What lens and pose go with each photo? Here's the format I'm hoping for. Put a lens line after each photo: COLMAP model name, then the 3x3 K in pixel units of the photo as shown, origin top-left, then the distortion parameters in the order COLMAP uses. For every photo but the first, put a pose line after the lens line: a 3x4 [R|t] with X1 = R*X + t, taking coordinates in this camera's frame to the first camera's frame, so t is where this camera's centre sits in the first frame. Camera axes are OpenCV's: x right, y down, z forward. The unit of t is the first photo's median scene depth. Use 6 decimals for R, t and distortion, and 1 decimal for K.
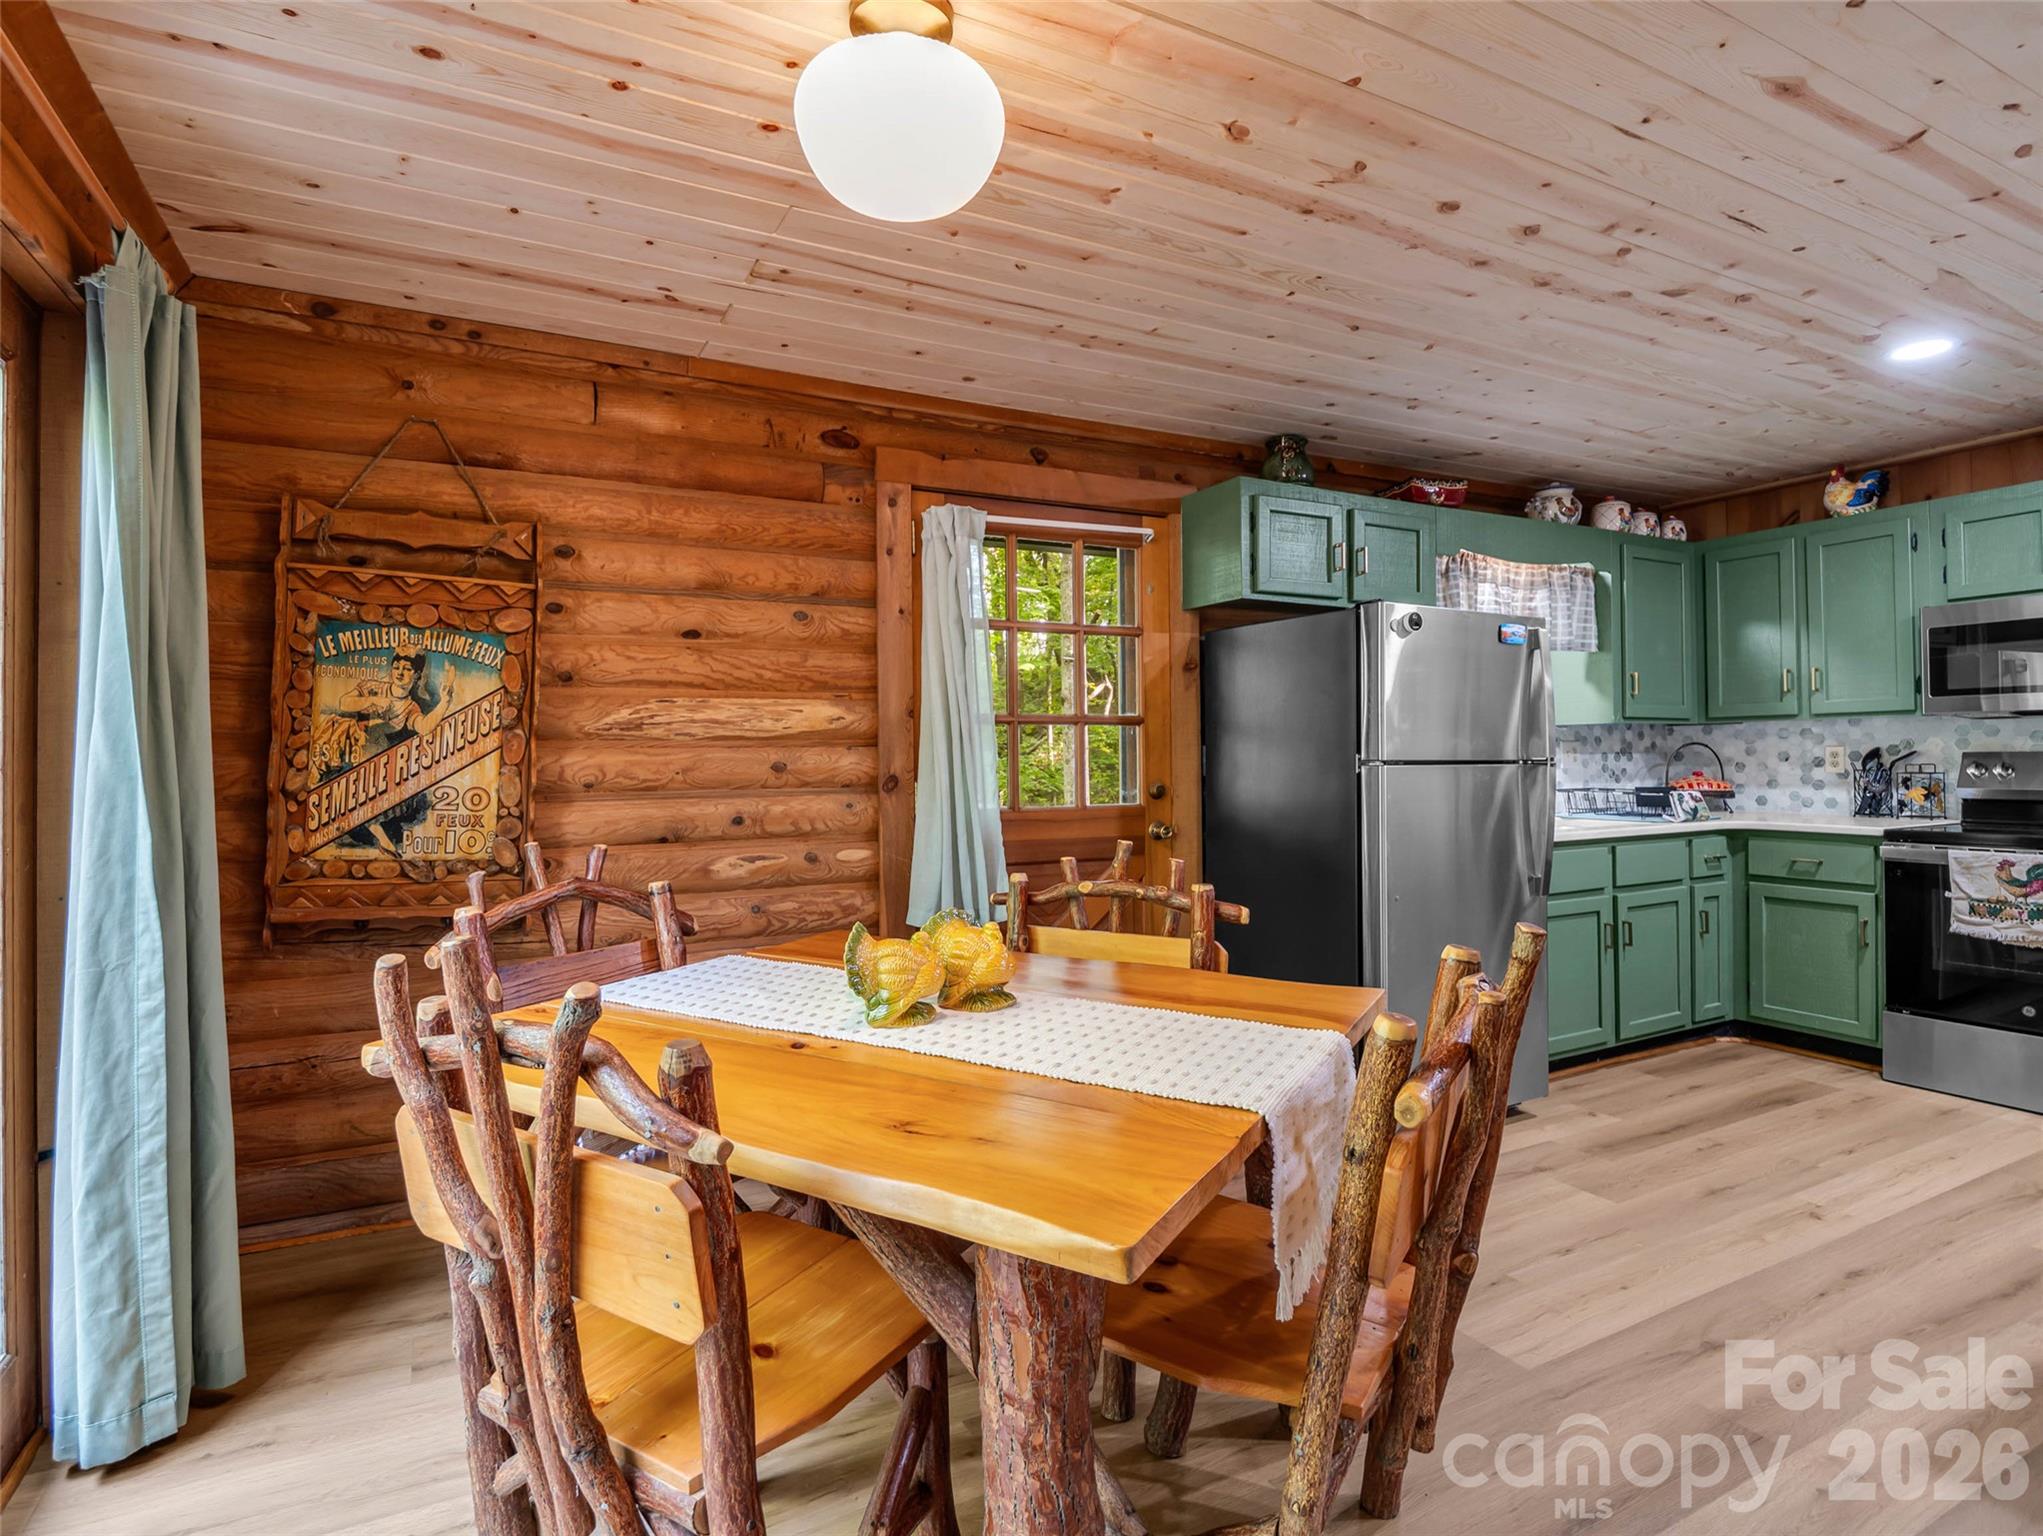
lens RADIAL K [[1046.9, 0, 885.8], [0, 1046.9, 748.9], [0, 0, 1]] dist [-0.002826, -0.004186]
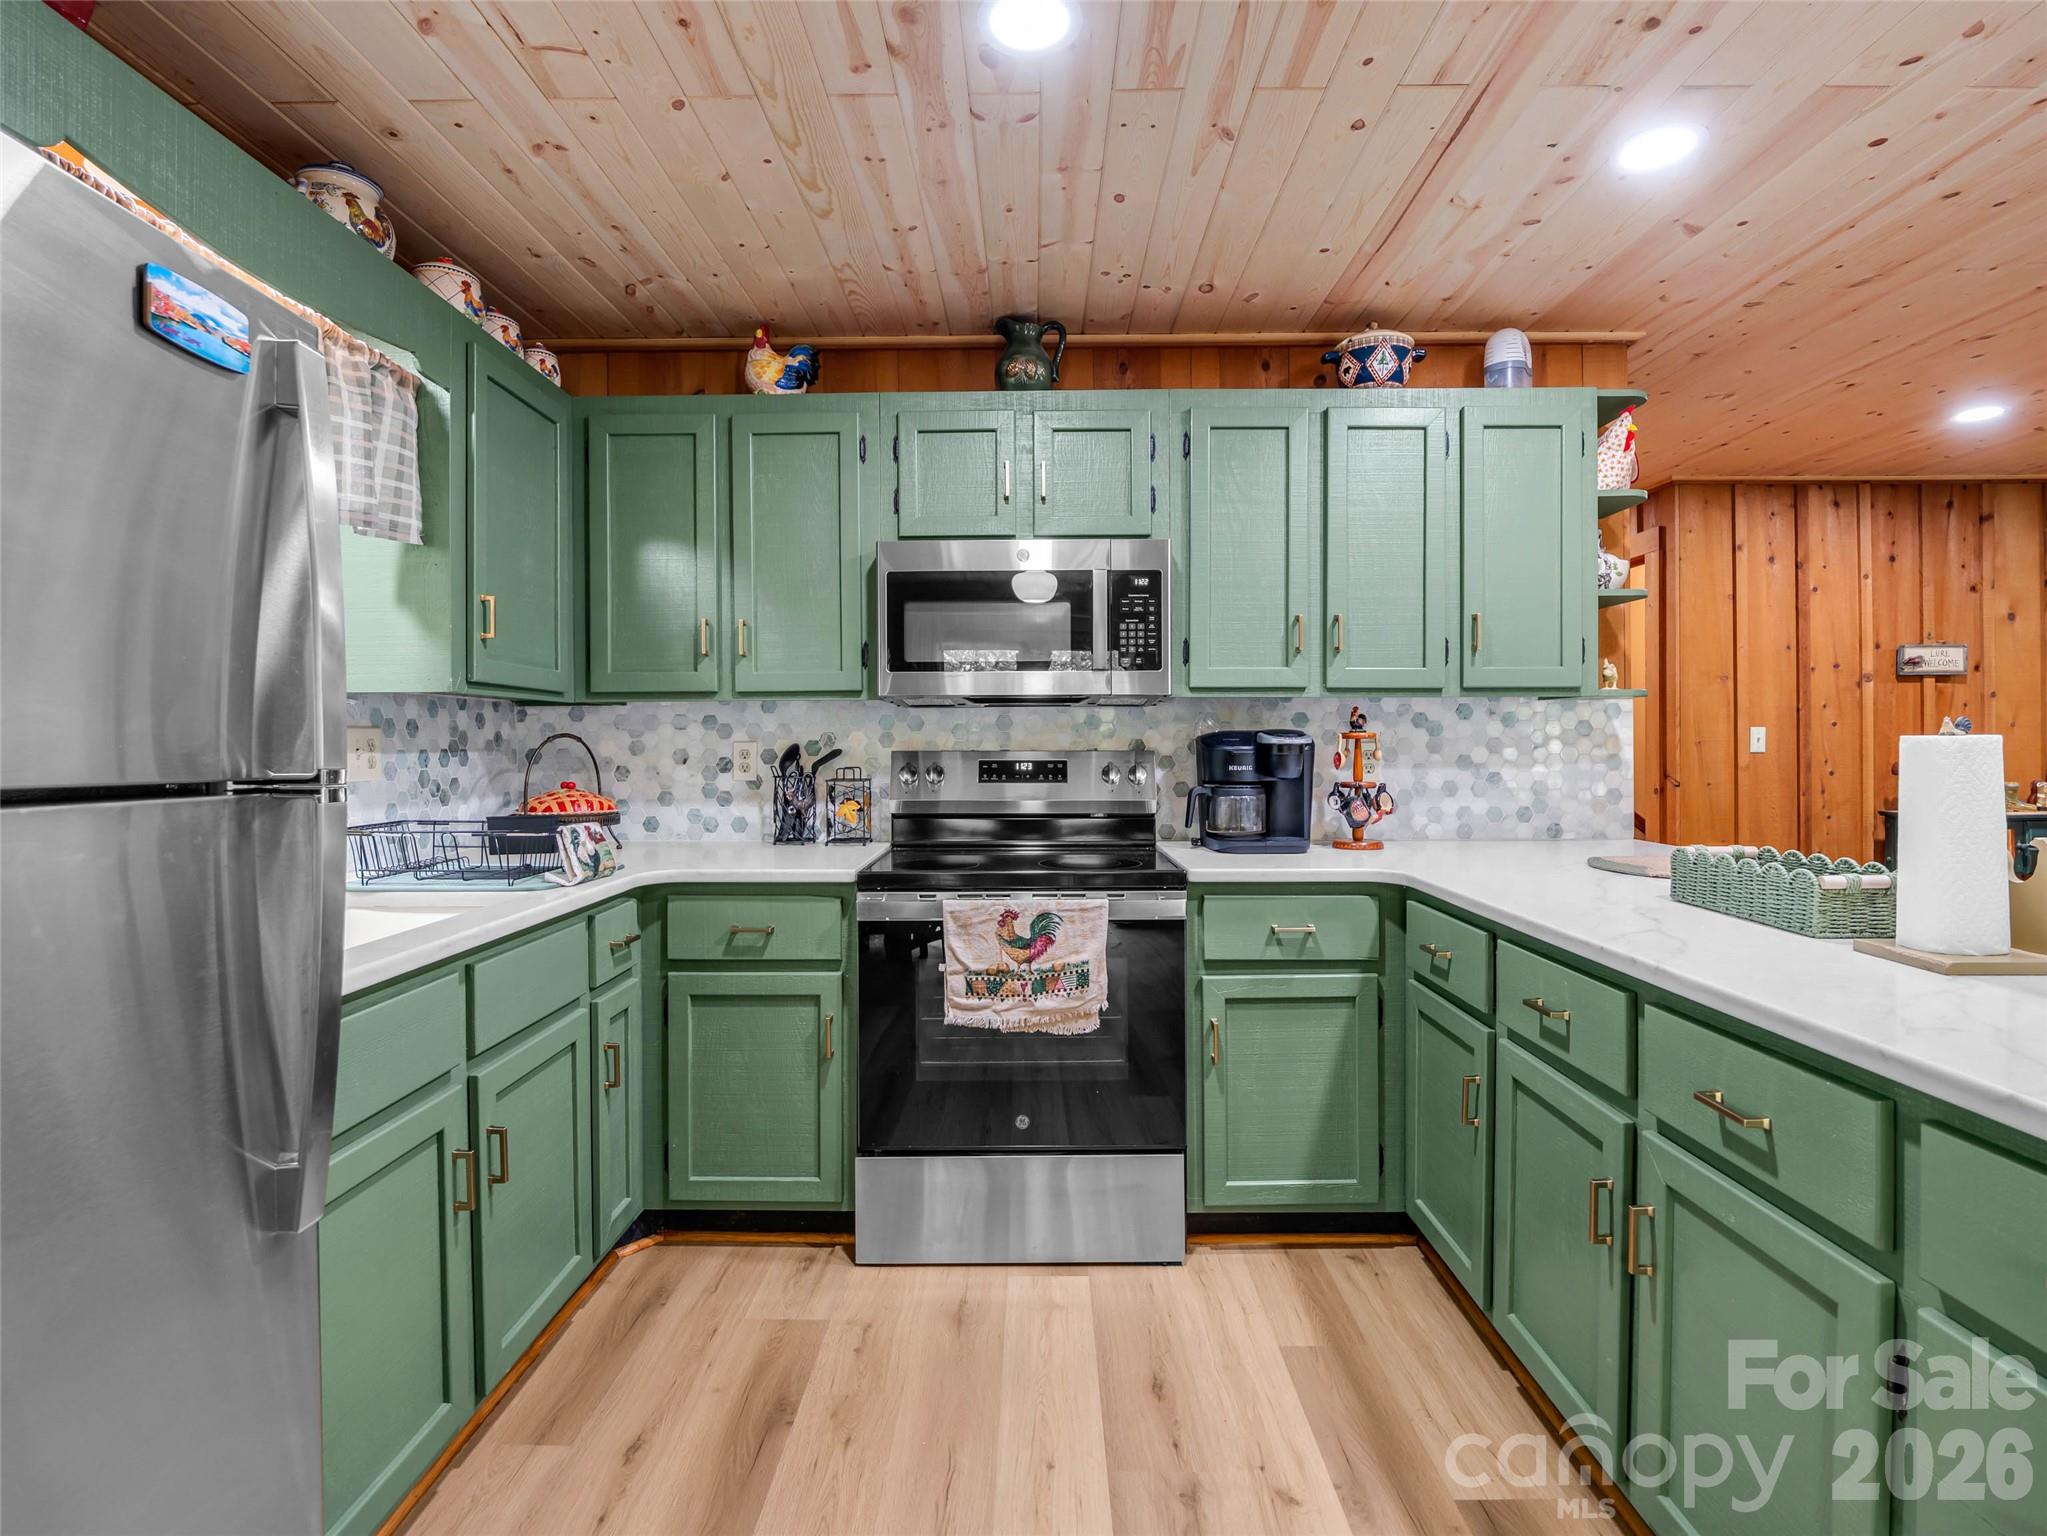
lens RADIAL K [[1048.9, 0, 1025.5], [0, 1048.9, 749.2], [0, 0, 1]] dist [-0.002826, -0.004186]
pose [[0.397896, 0.003627, 0.917423, 0.419835], [-0.007553, 0.999971, -0.000678, 0.001490], [-0.917399, -0.006659, 0.397912, 0.664963]]
